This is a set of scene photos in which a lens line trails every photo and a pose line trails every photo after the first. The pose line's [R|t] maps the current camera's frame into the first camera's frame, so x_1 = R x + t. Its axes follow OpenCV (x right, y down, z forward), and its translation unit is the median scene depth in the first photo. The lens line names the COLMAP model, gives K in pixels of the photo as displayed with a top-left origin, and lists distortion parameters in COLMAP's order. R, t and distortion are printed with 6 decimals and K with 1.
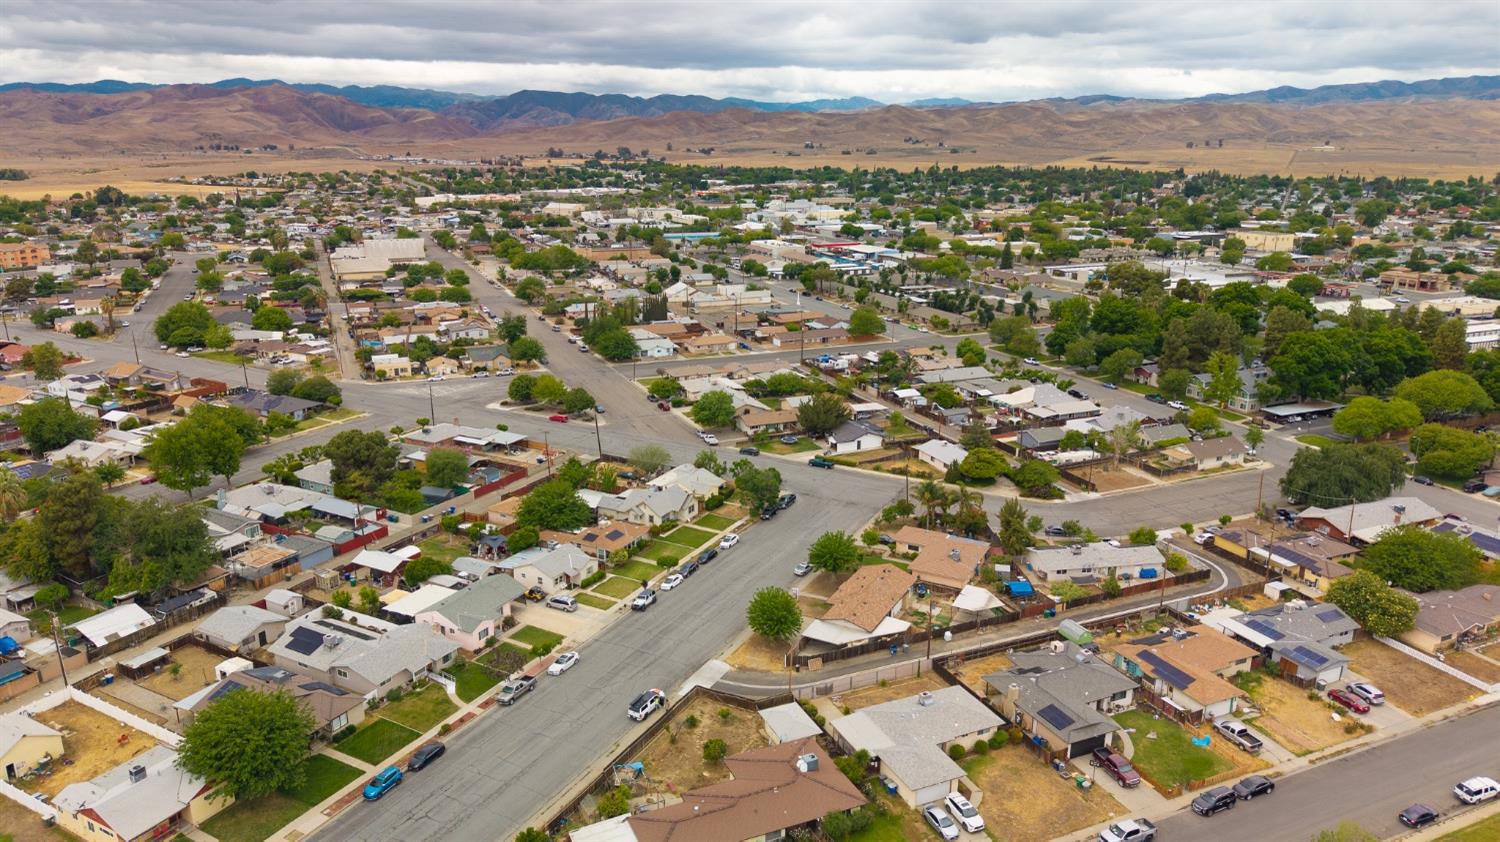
lens RADIAL K [[993.6, 0, 750.0], [0, 993.6, 421.0], [0, 0, 1]] dist [0.032532, -0.038741]
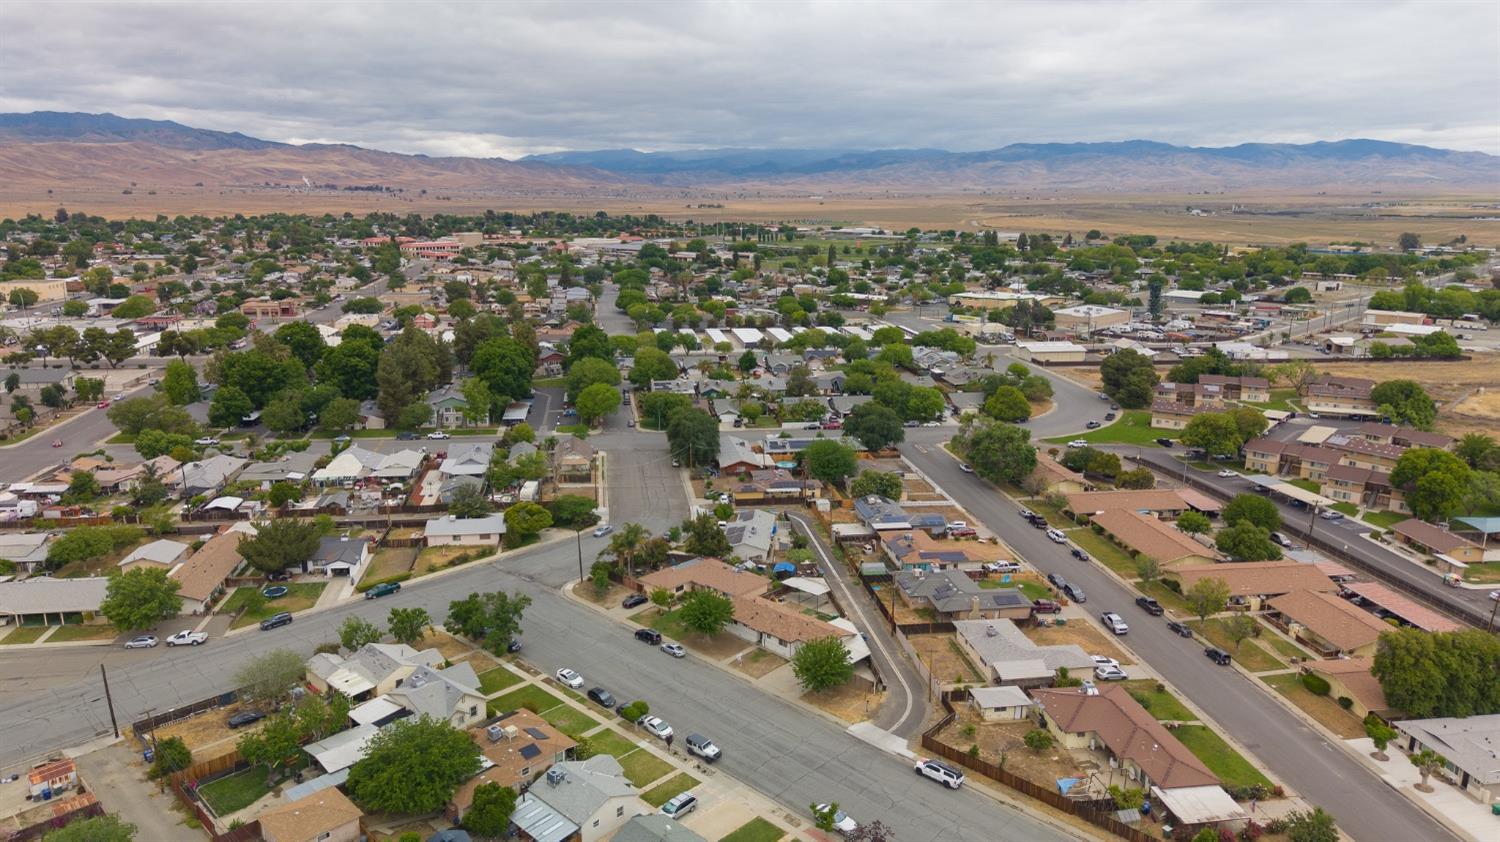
lens RADIAL K [[993.6, 0, 750.0], [0, 993.6, 421.0], [0, 0, 1]] dist [0.032532, -0.038741]
pose [[0.265041, -0.225413, 0.937519, -0.555249], [0.256196, 0.953806, 0.156902, -0.133427], [-0.929579, 0.198604, 0.310547, 0.457220]]
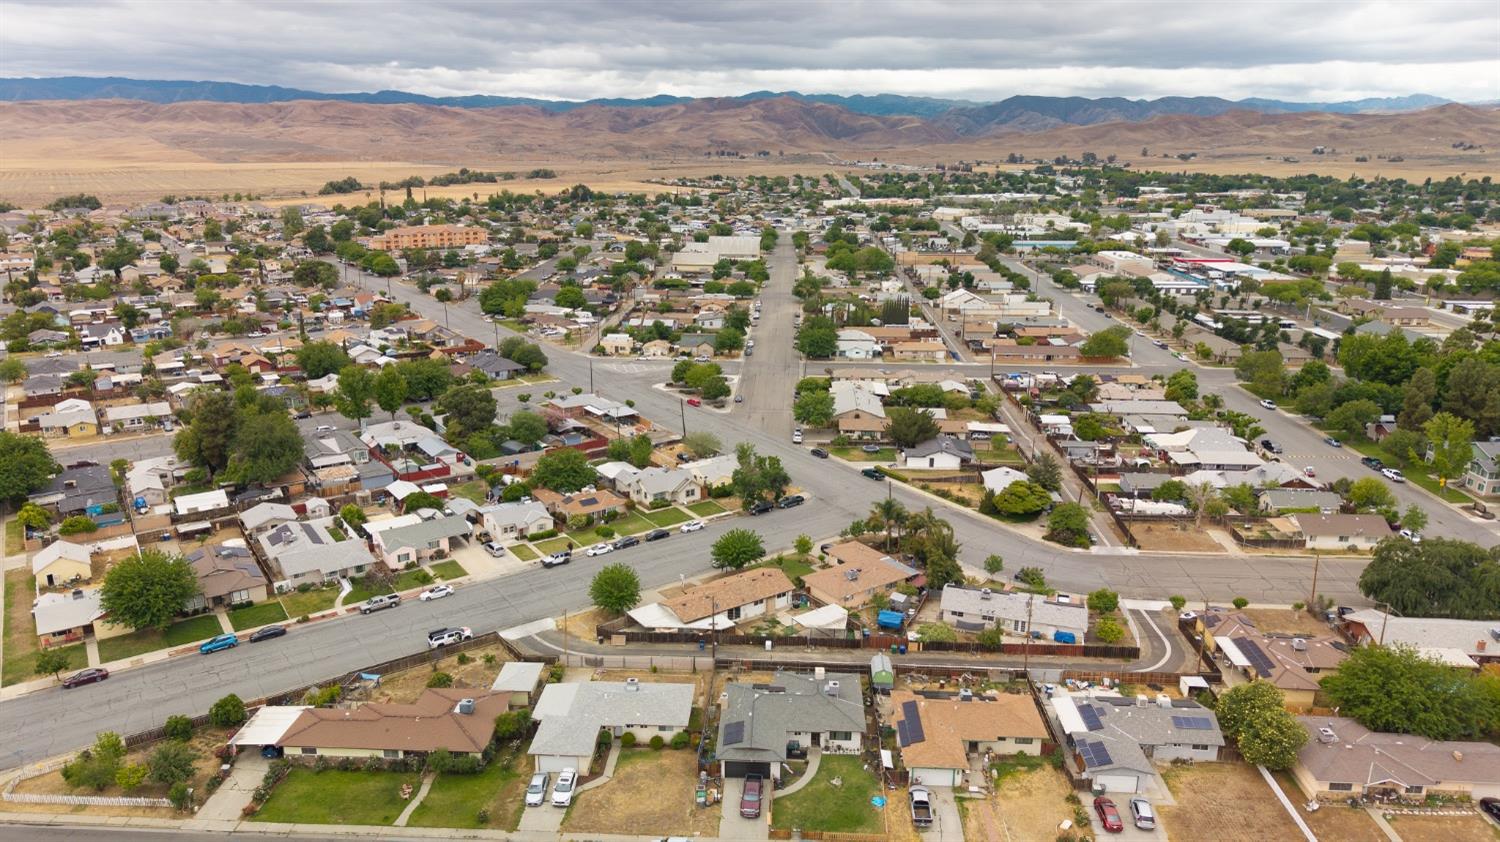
lens RADIAL K [[993.6, 0, 750.0], [0, 993.6, 421.0], [0, 0, 1]] dist [0.032532, -0.038741]
pose [[0.894543, 0.120197, -0.430518, 0.376459], [-0.122471, 0.992216, 0.022545, -0.016199], [0.429877, 0.032558, 0.902300, 0.062412]]
